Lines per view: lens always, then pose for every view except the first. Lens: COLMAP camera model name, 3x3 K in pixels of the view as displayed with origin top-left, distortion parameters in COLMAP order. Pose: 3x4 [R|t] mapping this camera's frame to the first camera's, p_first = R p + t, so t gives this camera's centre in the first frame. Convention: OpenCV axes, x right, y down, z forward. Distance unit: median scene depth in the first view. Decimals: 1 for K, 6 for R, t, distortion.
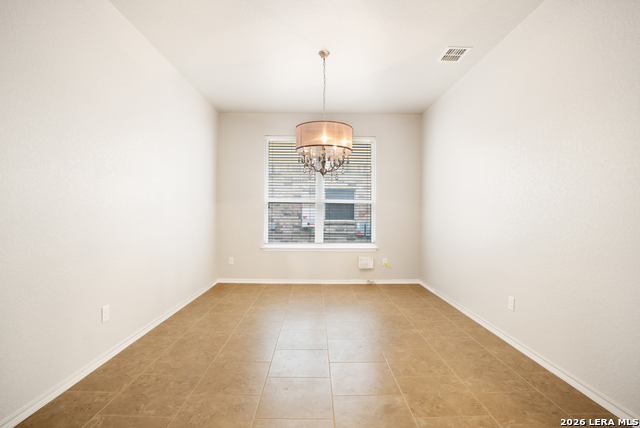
lens RADIAL K [[319.3, 0, 315.7], [0, 319.3, 211.4], [0, 0, 1]] dist [-0.081868, 0.033556]
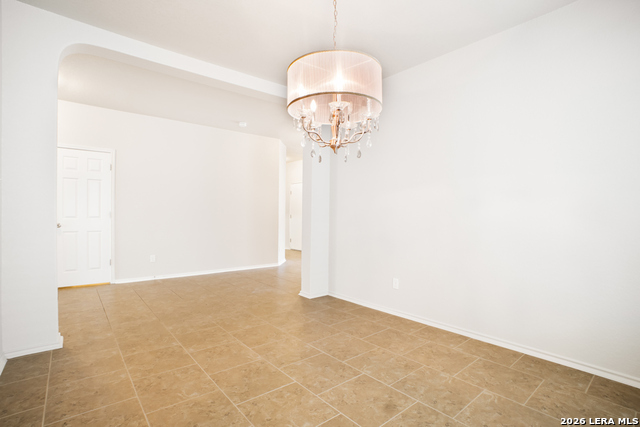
lens RADIAL K [[308.0, 0, 318.7], [0, 308.0, 212.2], [0, 0, 1]] dist [-0.060930, 0.020837]
pose [[-0.772033, -0.018183, -0.635322, 0.407248], [-0.010330, 0.999818, -0.016062, 0.009940], [0.635498, -0.005838, -0.772080, 1.409925]]
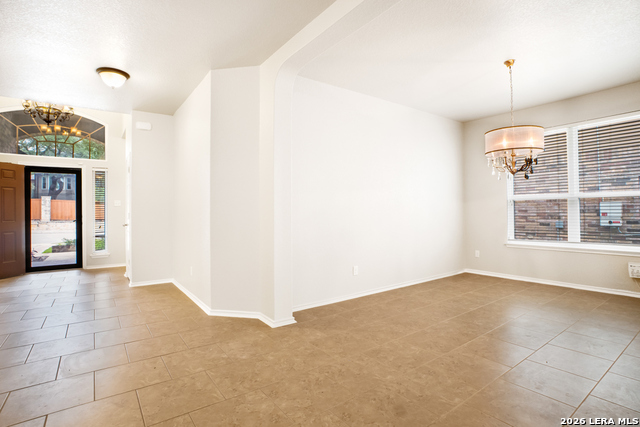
lens RADIAL K [[322.1, 0, 320.4], [0, 322.1, 203.3], [0, 0, 1]] dist [-0.021368, 0.000009]
pose [[0.588516, -0.035512, -0.807705, 0.507027], [0.020293, 0.999369, -0.029153, -0.000477], [0.808231, 0.000767, 0.588865, -0.171037]]
